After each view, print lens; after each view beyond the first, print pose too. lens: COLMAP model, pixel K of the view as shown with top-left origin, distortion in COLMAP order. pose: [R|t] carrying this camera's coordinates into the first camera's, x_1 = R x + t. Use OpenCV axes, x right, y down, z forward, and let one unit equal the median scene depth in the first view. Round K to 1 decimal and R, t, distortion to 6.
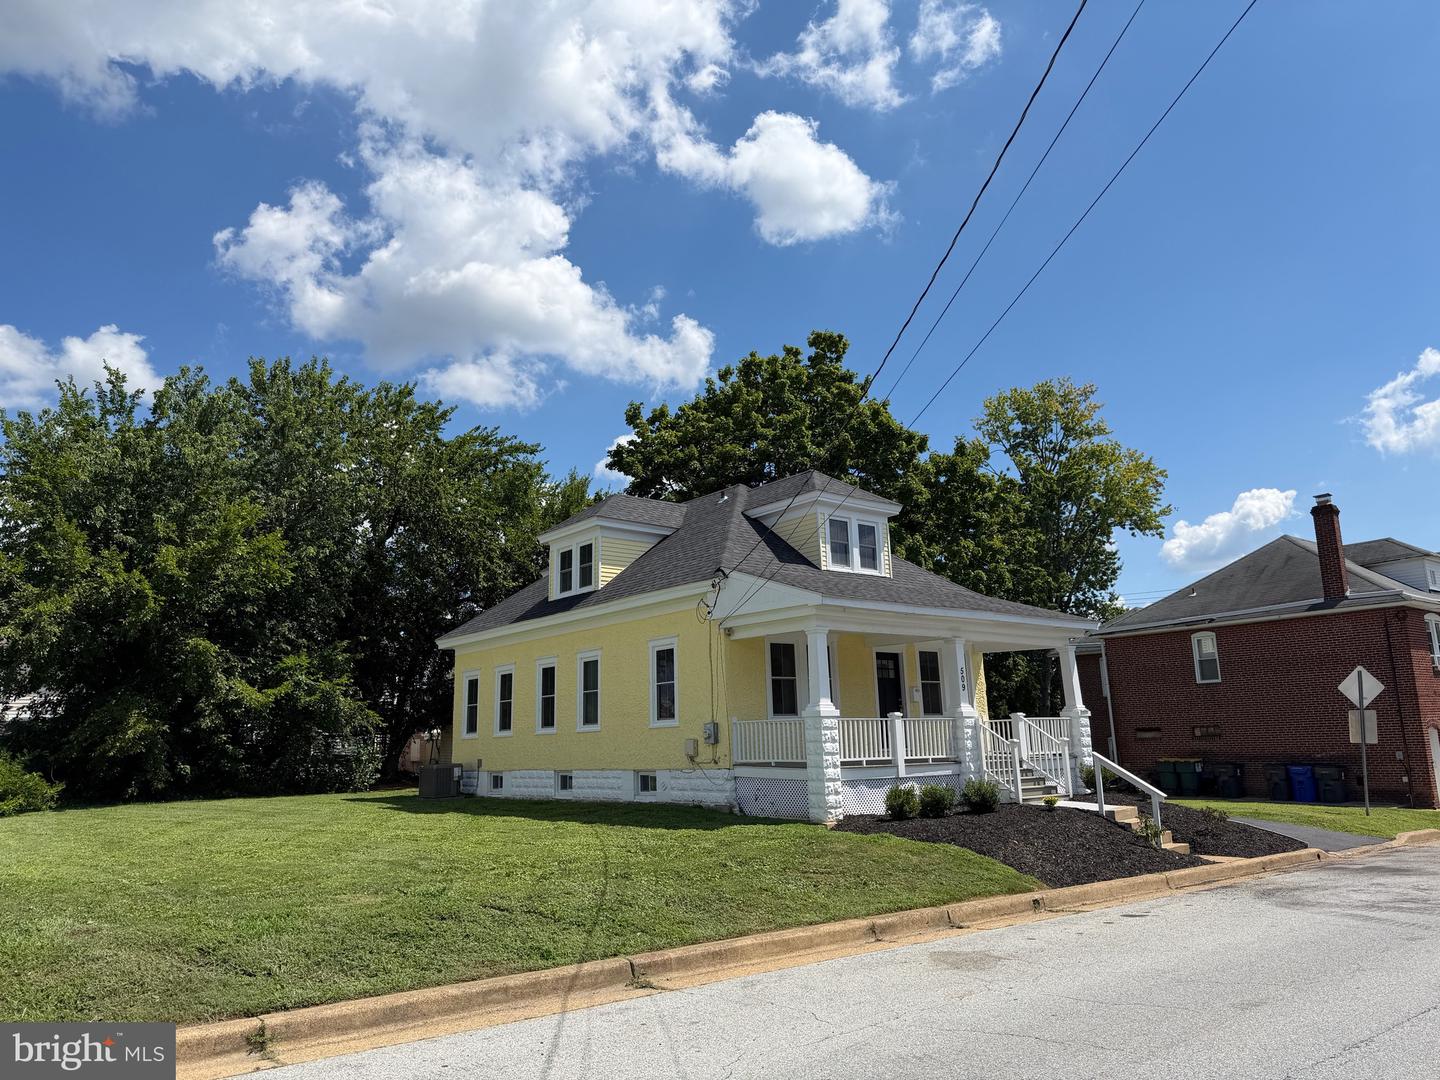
lens RADIAL K [[1008.5, 0, 720.0], [0, 1008.5, 540.0], [0, 0, 1]] dist [0.176847, -0.305335]
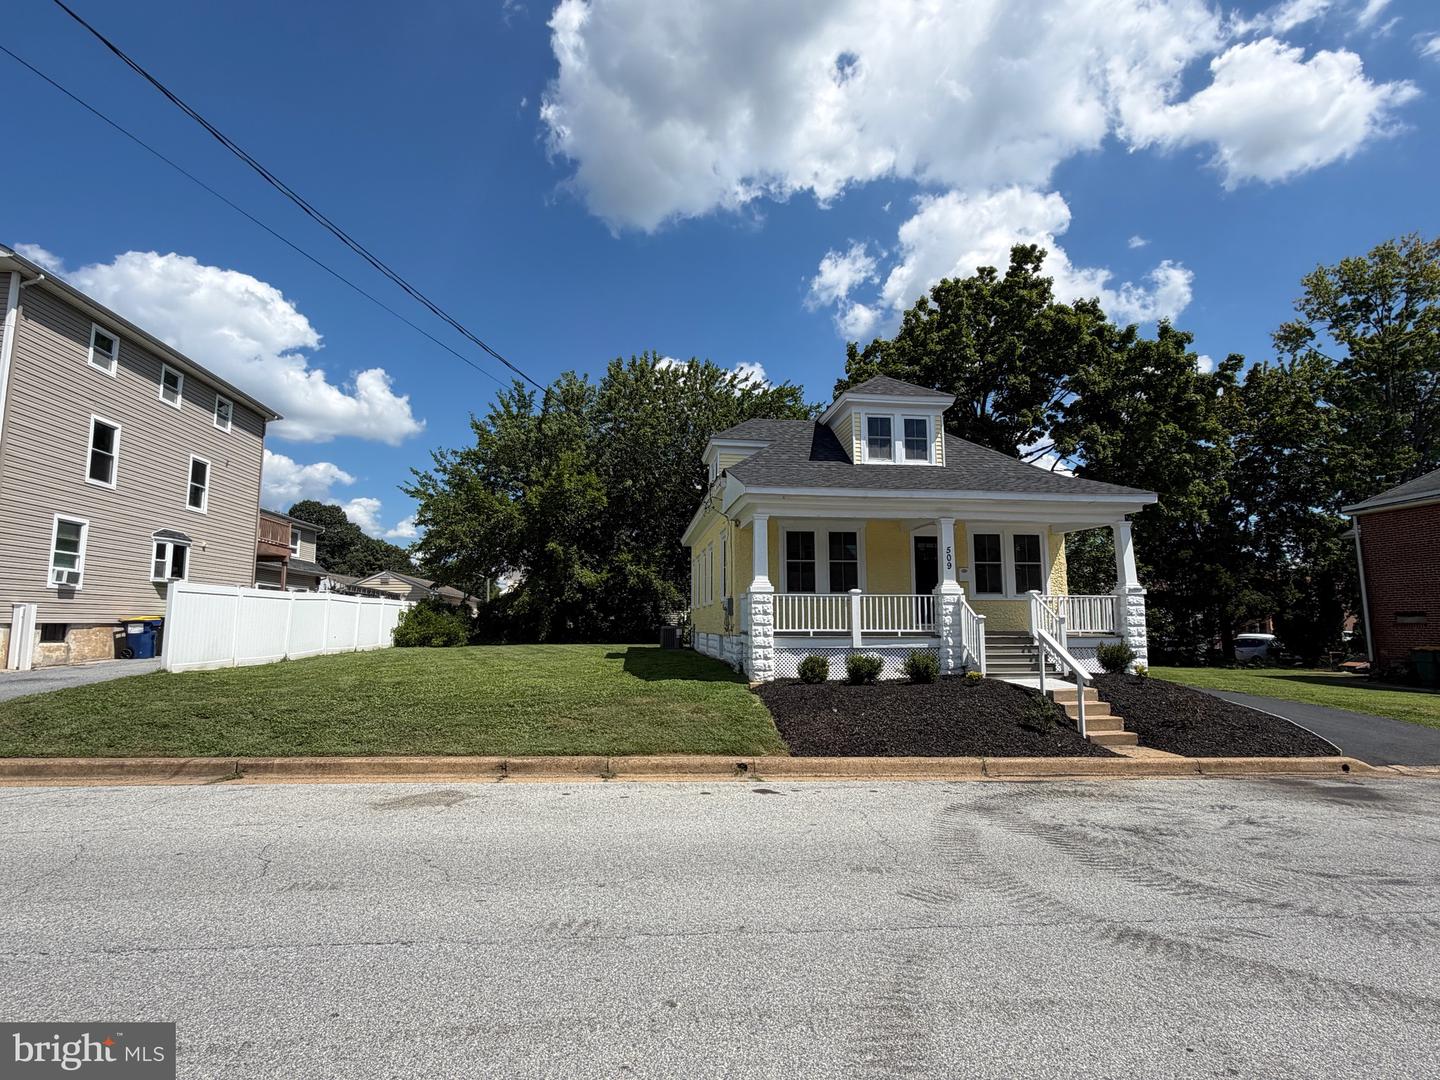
lens RADIAL K [[733.6, 0, 717.5], [0, 733.6, 547.8], [0, 0, 1]] dist [0.003269, 0.001059]
pose [[0.841895, -0.027642, -0.538933, 0.433248], [0.080879, 0.993870, 0.075369, 0.051217], [0.533546, -0.107041, 0.838970, 0.255203]]
